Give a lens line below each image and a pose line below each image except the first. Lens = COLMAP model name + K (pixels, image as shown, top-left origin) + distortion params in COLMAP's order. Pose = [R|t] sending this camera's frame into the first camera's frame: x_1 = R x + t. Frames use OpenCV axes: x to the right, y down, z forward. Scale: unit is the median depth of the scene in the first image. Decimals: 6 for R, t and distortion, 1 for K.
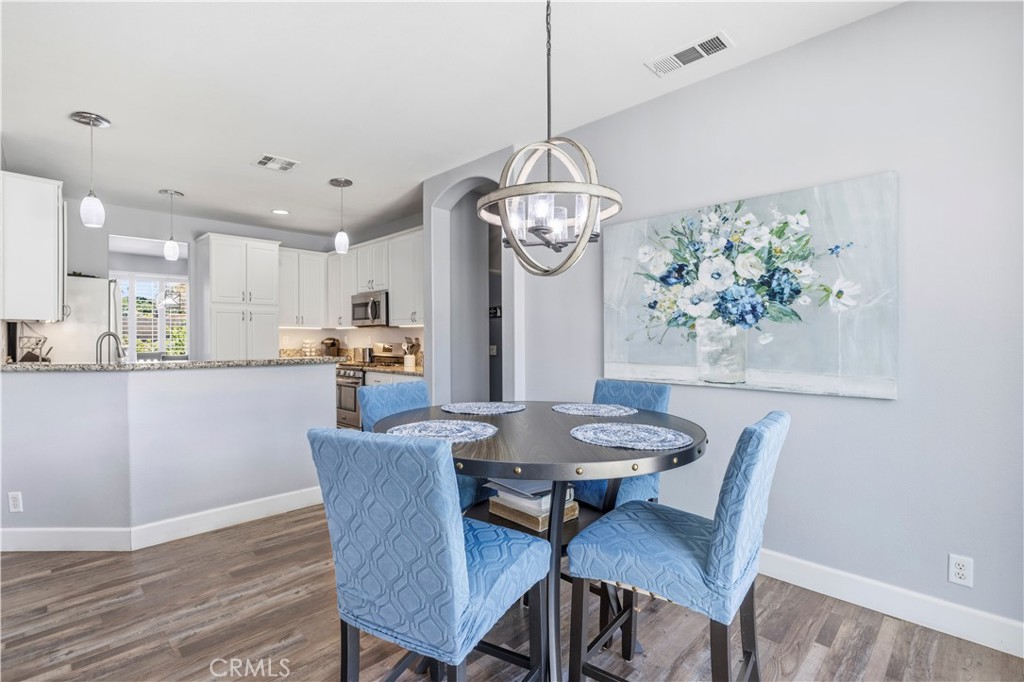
lens RADIAL K [[494.5, 0, 512.0], [0, 494.5, 341.0], [0, 0, 1]] dist [0.000277, 0.000037]
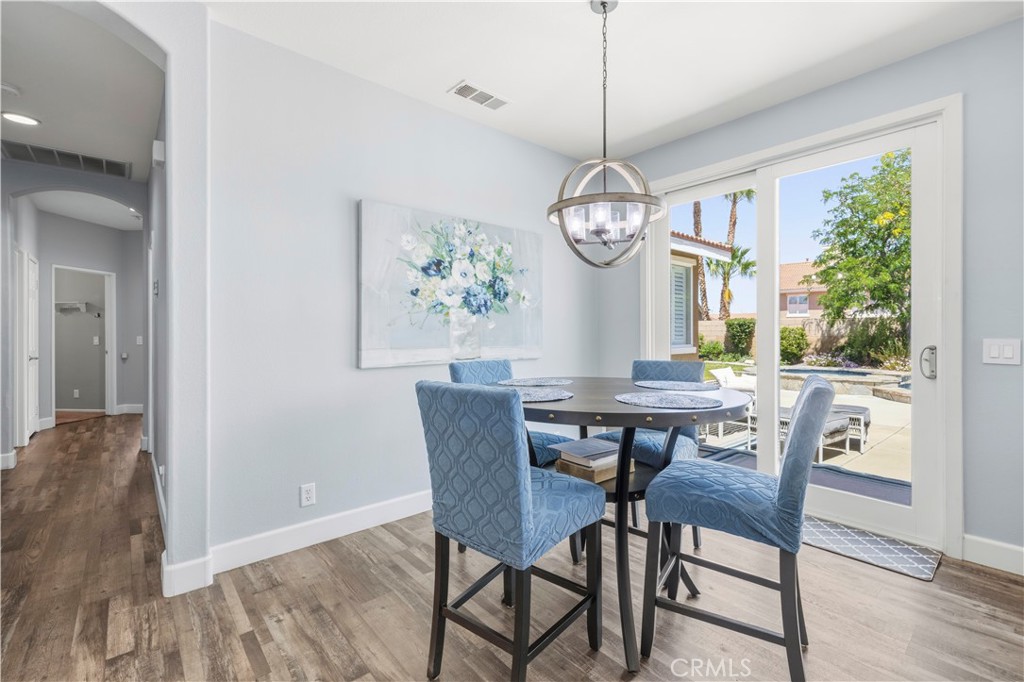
lens RADIAL K [[432.9, 0, 509.2], [0, 432.9, 337.7], [0, 0, 1]] dist [-0.000360, -0.000076]
pose [[0.080108, -0.001704, 0.996785, -0.686754], [0.023102, 0.999733, -0.000148, 0.032178], [-0.996518, 0.023039, 0.080126, 0.804862]]
